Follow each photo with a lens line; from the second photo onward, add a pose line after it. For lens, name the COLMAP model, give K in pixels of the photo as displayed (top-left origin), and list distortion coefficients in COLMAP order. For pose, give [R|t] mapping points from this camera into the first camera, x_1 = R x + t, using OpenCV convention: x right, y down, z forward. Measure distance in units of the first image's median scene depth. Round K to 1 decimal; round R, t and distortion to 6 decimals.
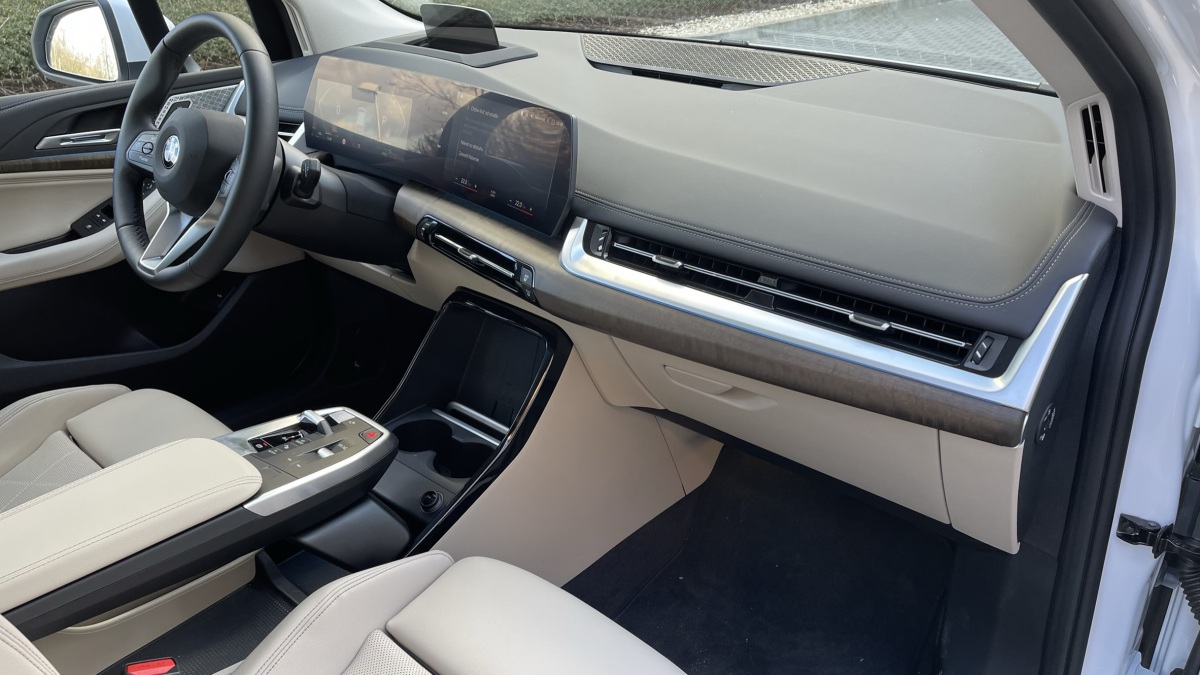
lens RADIAL K [[932.7, 0, 591.5], [0, 932.7, 344.6], [0, 0, 1]] dist [0.051689, -0.080872]
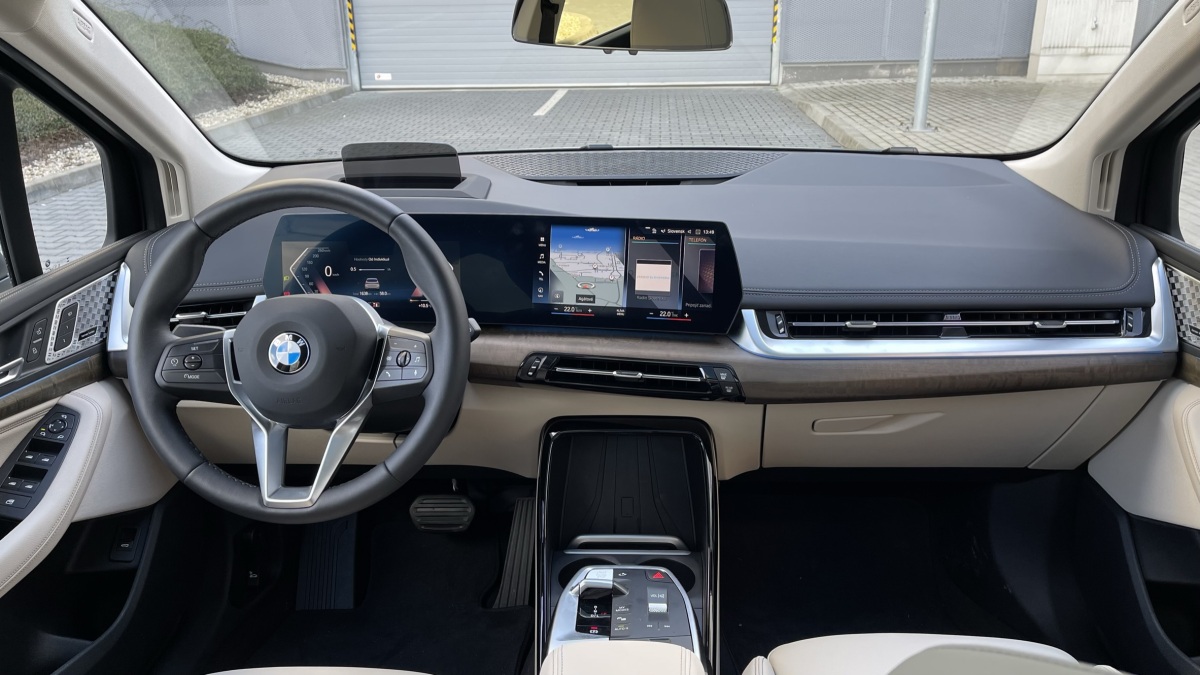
lens RADIAL K [[932.7, 0, 608.9], [0, 932.7, 337.4], [0, 0, 1]] dist [0.051689, -0.080872]
pose [[0.765797, -0.235393, 0.598452, -0.712563], [0.292905, 0.956141, 0.001275, -0.137718], [-0.572504, 0.174313, 0.801158, 0.197625]]
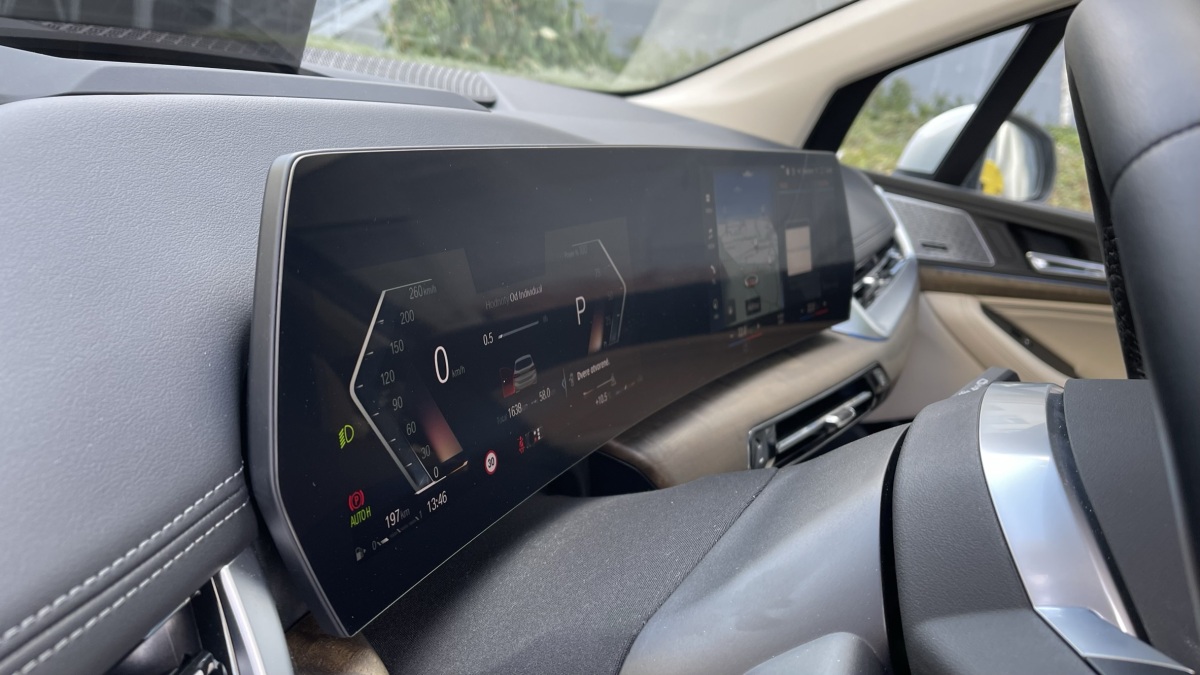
lens RADIAL K [[932.7, 0, 593.5], [0, 932.7, 337.5], [0, 0, 1]] dist [0.051689, -0.080872]
pose [[-0.311652, -0.304973, 0.899925, -0.577269], [0.274122, 0.877969, 0.392463, -0.398733], [-0.909797, 0.369001, -0.190021, 1.190694]]
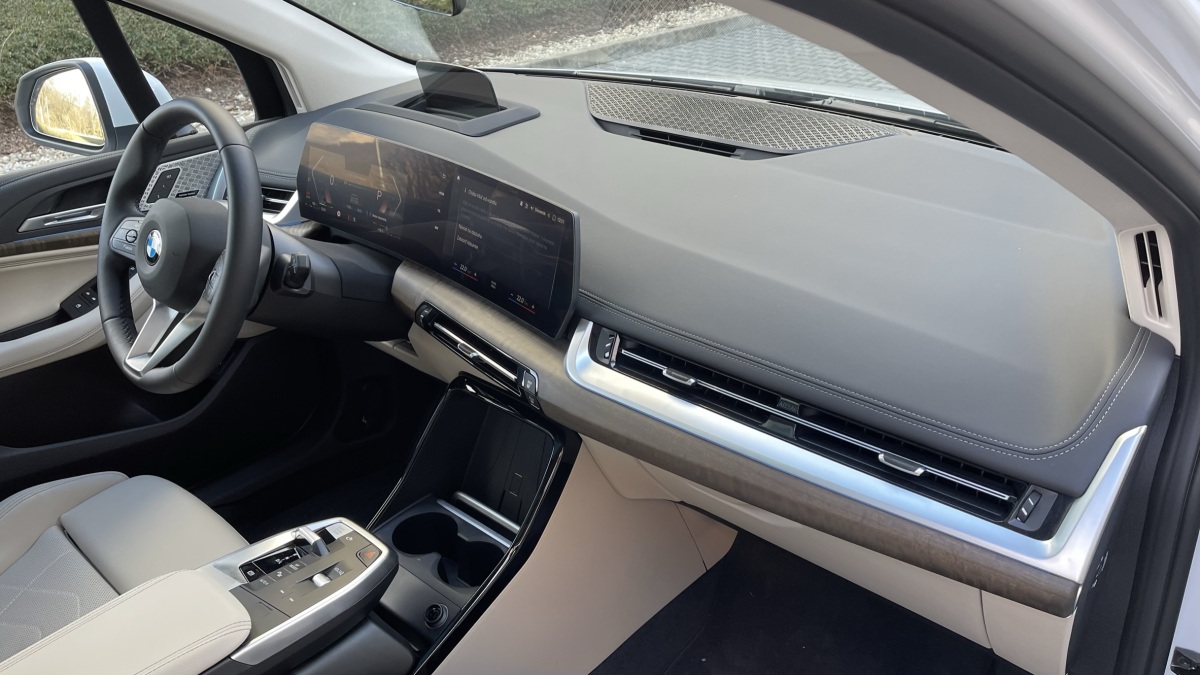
lens RADIAL K [[932.7, 0, 594.6], [0, 932.7, 341.8], [0, 0, 1]] dist [0.051689, -0.080872]
pose [[0.999535, -0.023008, -0.019994, 0.013486], [0.023481, 0.999442, 0.023758, -0.121324], [0.019437, -0.024216, 0.999518, 0.059825]]
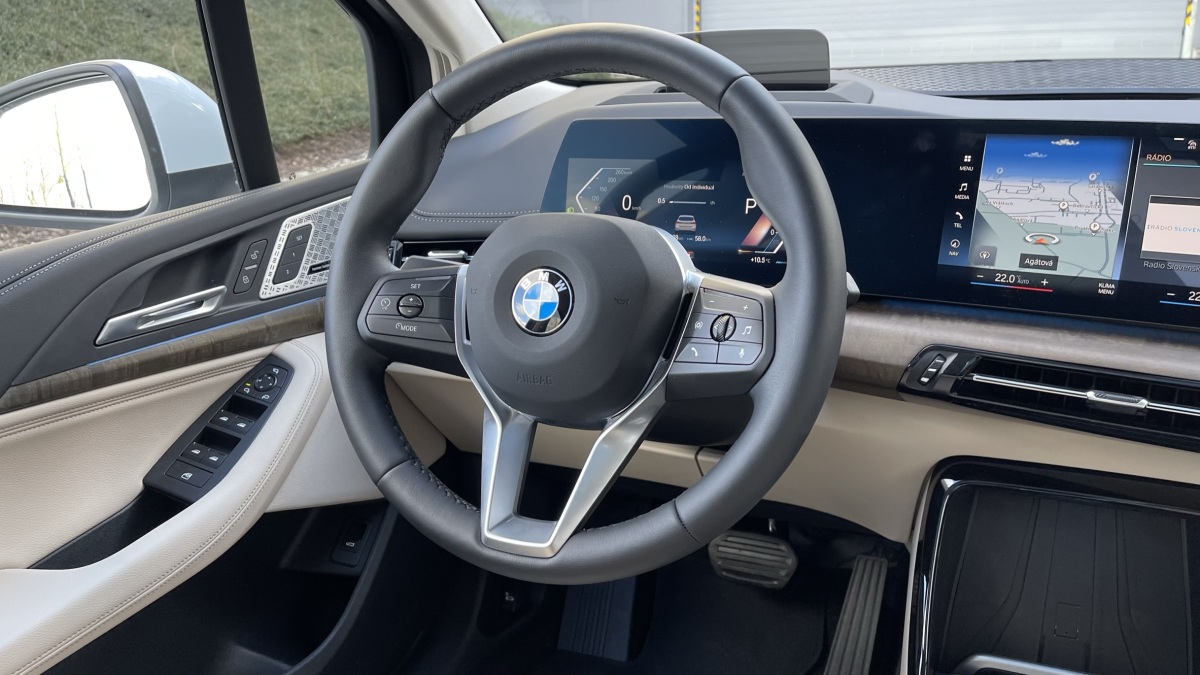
lens RADIAL K [[932.7, 0, 583.9], [0, 932.7, 347.5], [0, 0, 1]] dist [0.051689, -0.080872]
pose [[0.944695, -0.156916, 0.287974, -0.569410], [0.186915, 0.979142, -0.079643, -0.137296], [-0.269471, 0.129065, 0.954321, 0.527958]]
